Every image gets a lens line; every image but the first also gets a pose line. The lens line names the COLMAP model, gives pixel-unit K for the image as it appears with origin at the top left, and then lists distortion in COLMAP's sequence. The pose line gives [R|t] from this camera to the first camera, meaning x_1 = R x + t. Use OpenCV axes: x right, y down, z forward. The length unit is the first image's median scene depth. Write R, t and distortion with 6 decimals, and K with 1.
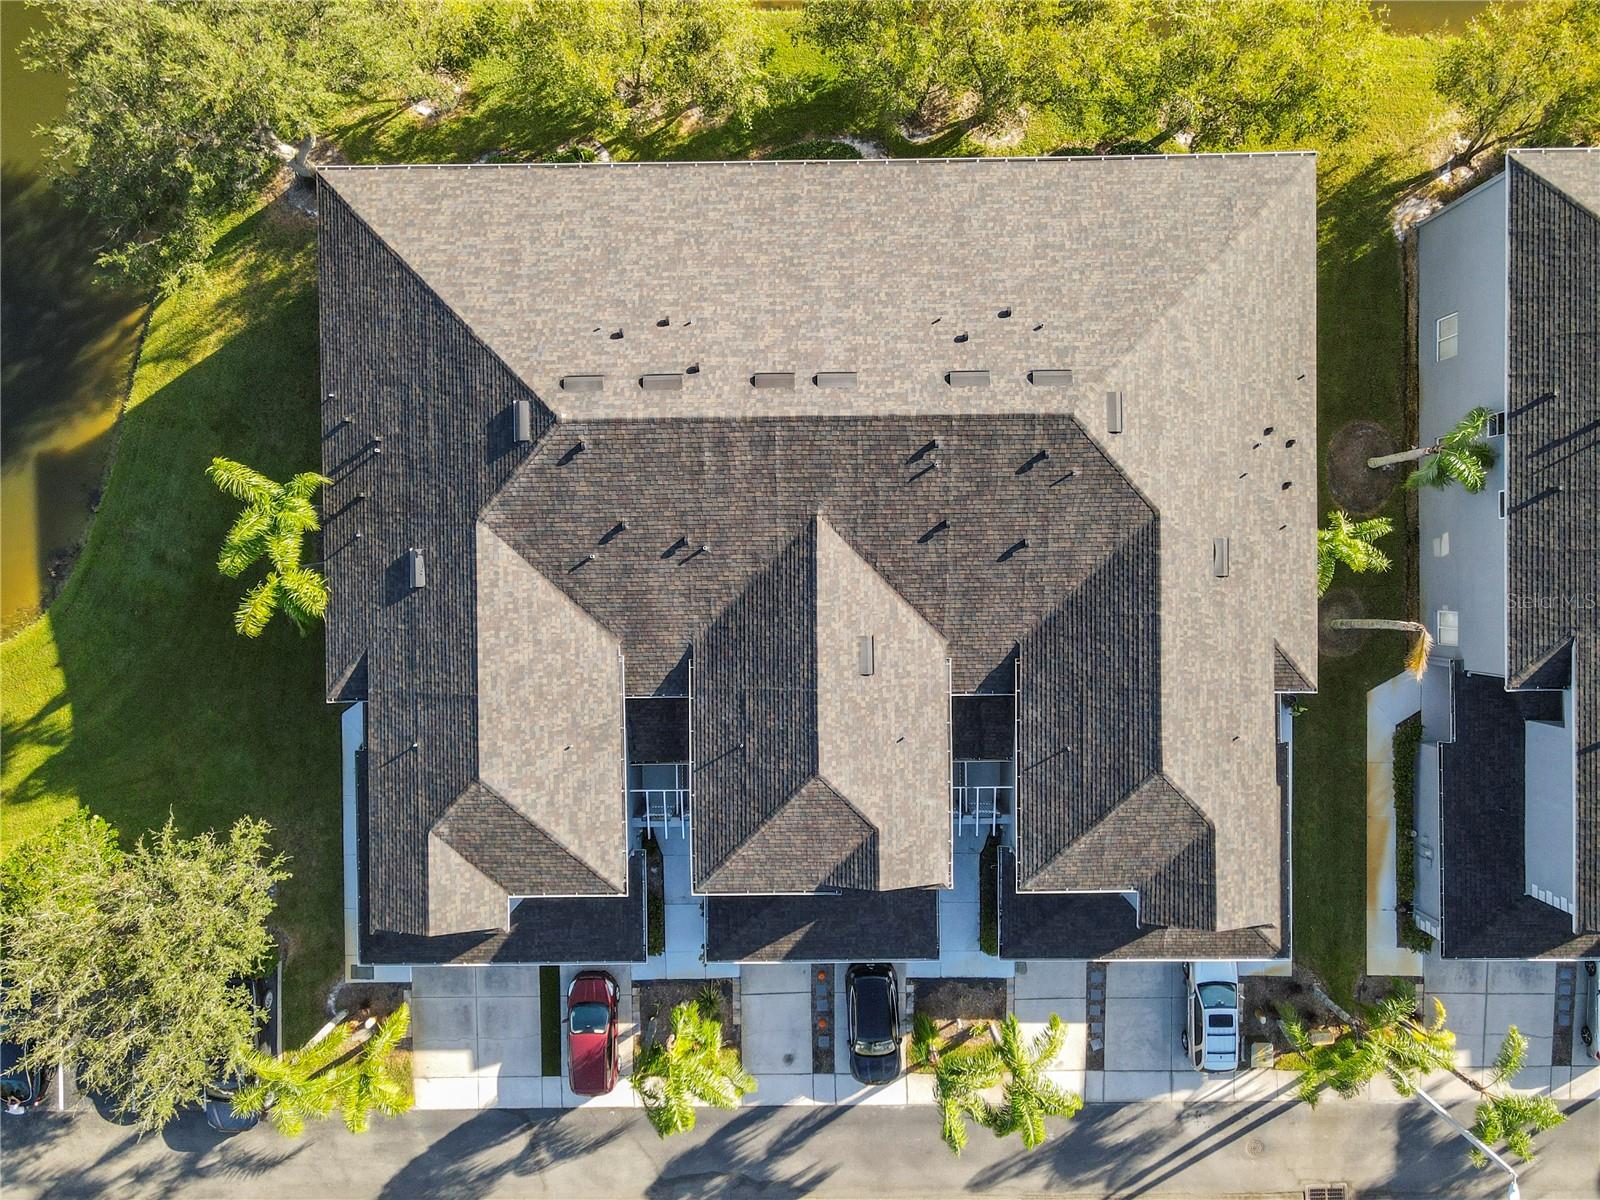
lens RADIAL K [[1175.7, 0, 805.0], [0, 1175.7, 594.8], [0, 0, 1]] dist [0.006742, 0.011204]
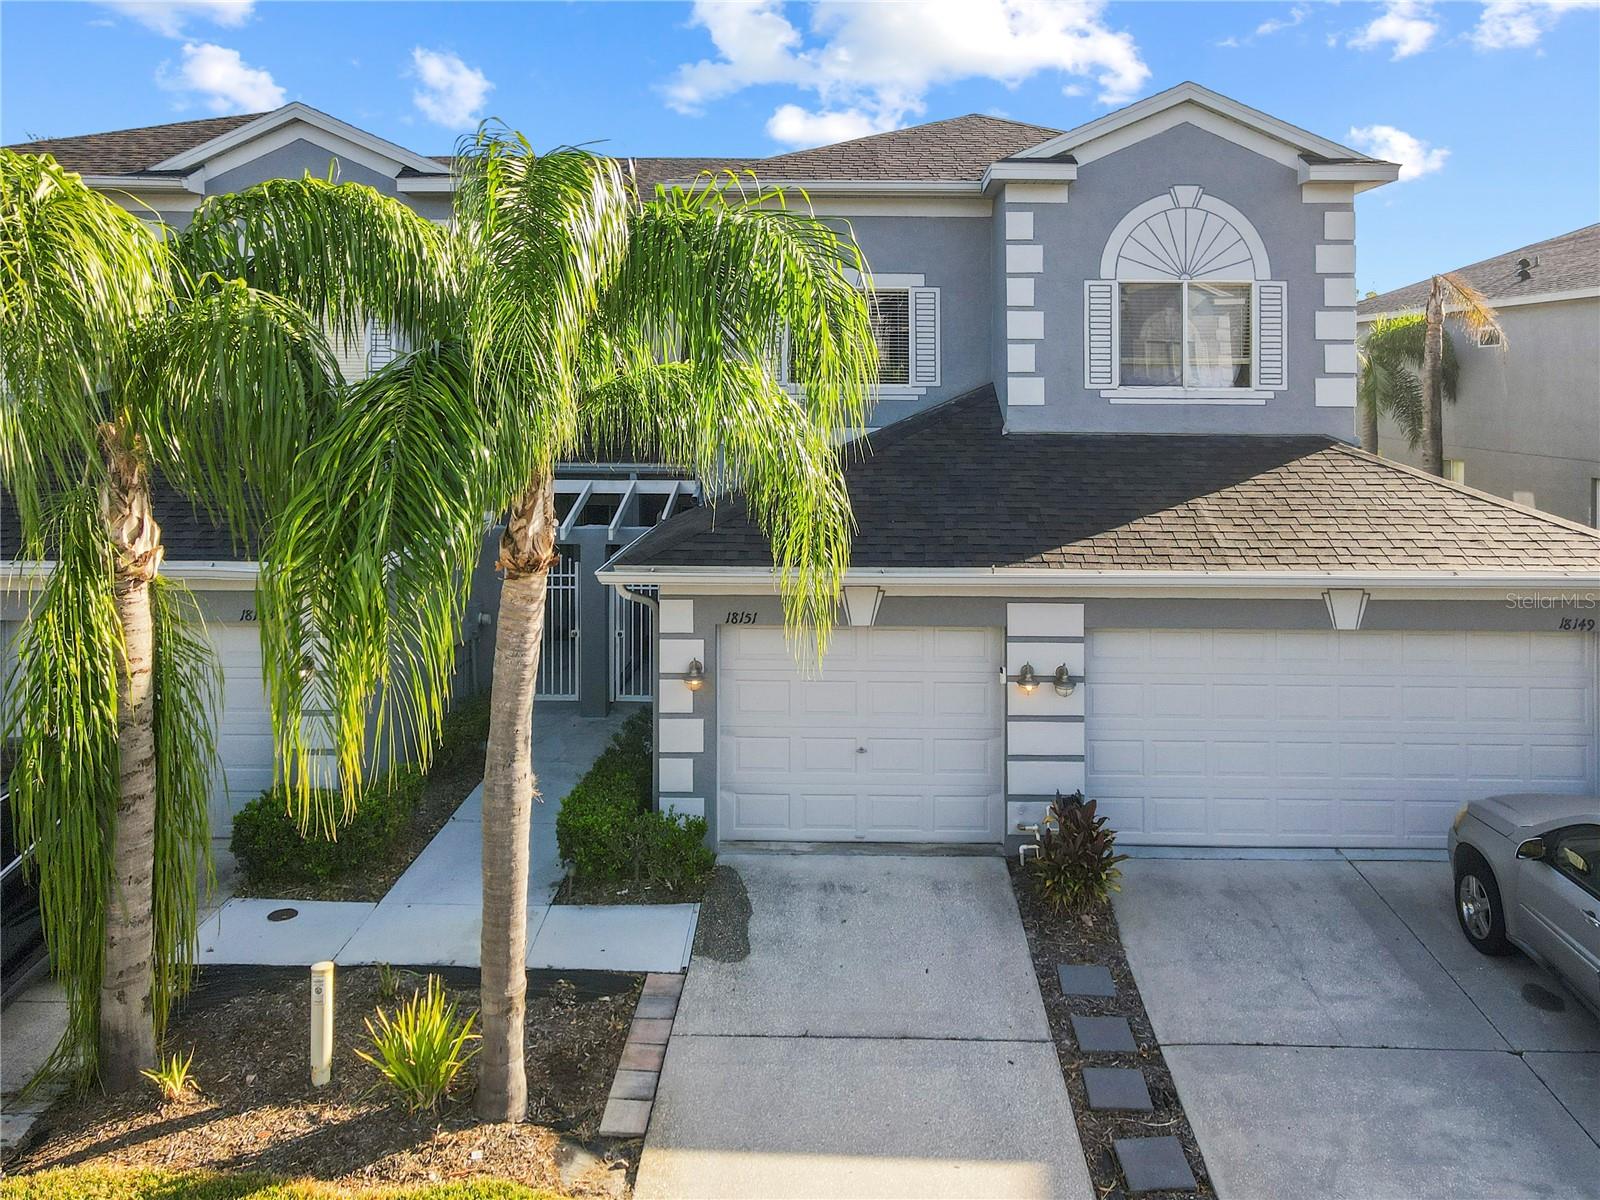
lens RADIAL K [[1253.4, 0, 830.1], [0, 1253.4, 353.9], [0, 0, 1]] dist [0.003073, -0.000580]
pose [[0.999640, 0.019651, -0.018245, 0.222242], [-0.017740, -0.025572, -0.999516, 0.590616], [-0.020108, 0.999480, -0.025214, 0.973436]]
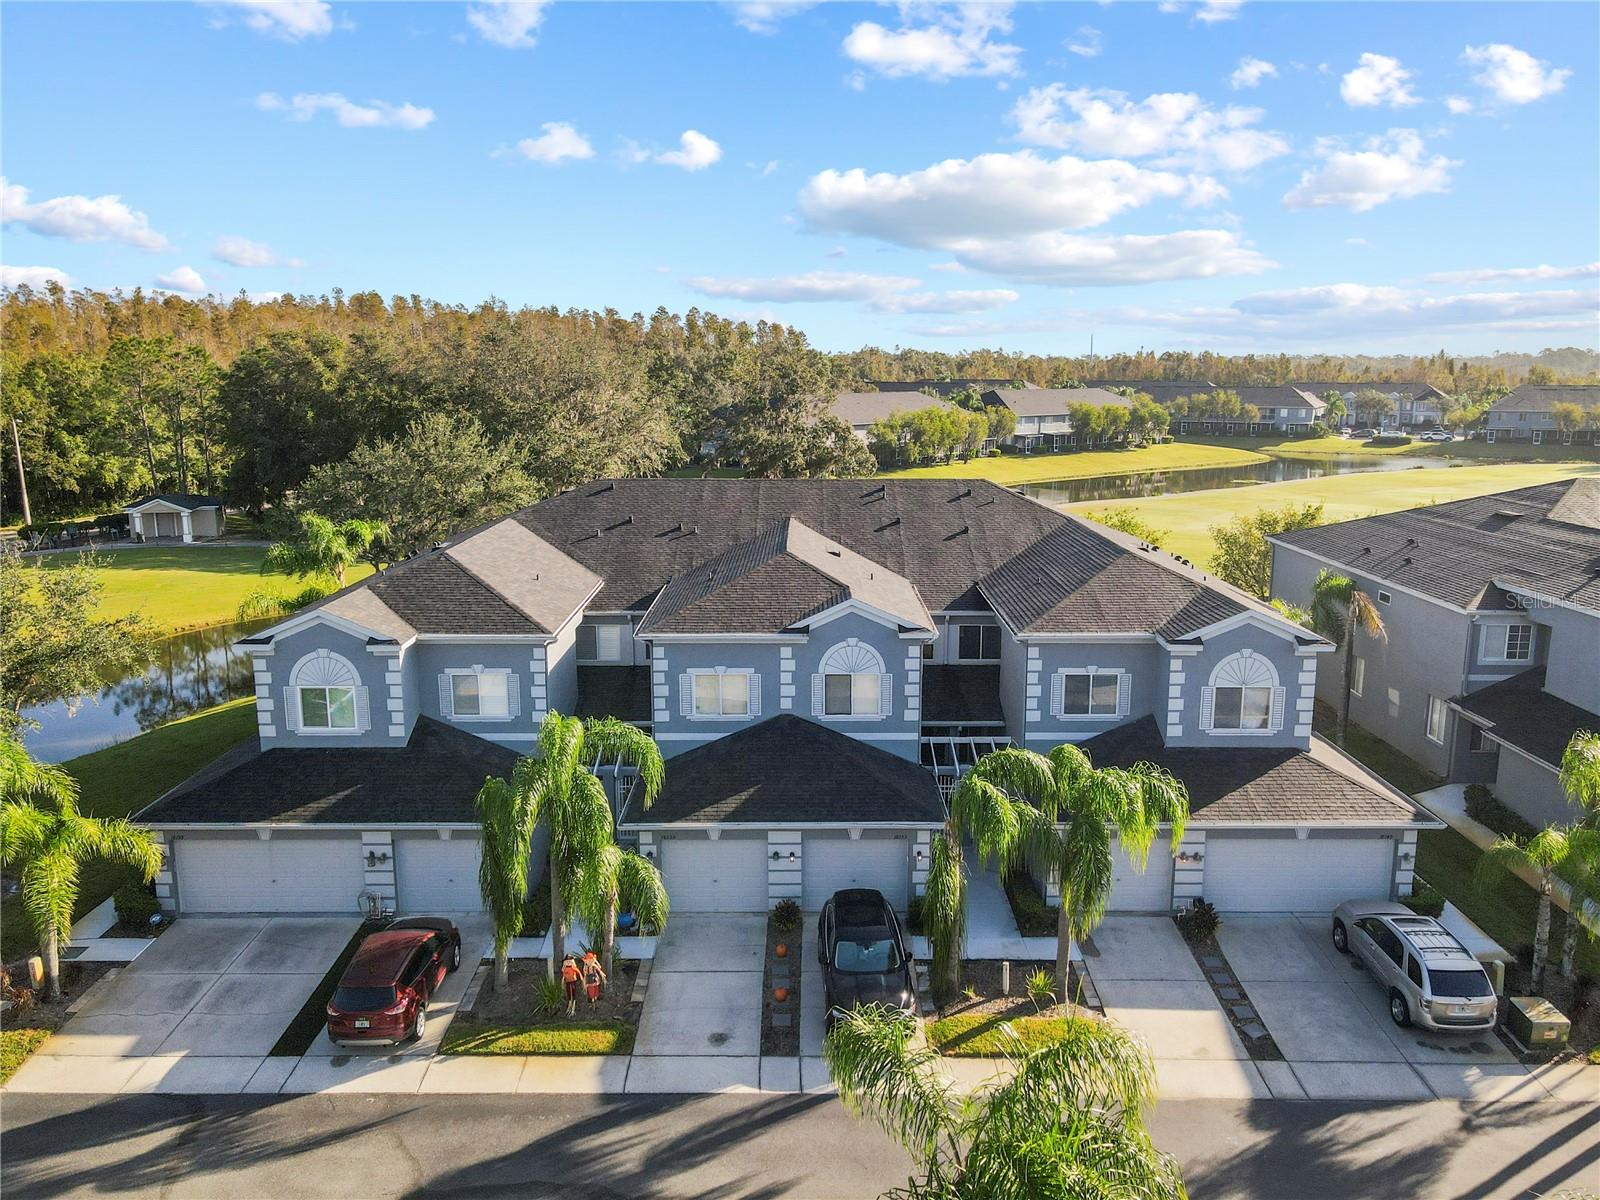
lens RADIAL K [[1175.7, 0, 805.0], [0, 1175.7, 594.8], [0, 0, 1]] dist [0.006742, 0.011204]
pose [[0.999864, 0.014357, -0.008137, 0.031635], [-0.010527, 0.175175, -0.984481, 0.997241], [-0.012709, 0.984433, 0.175302, 0.753544]]
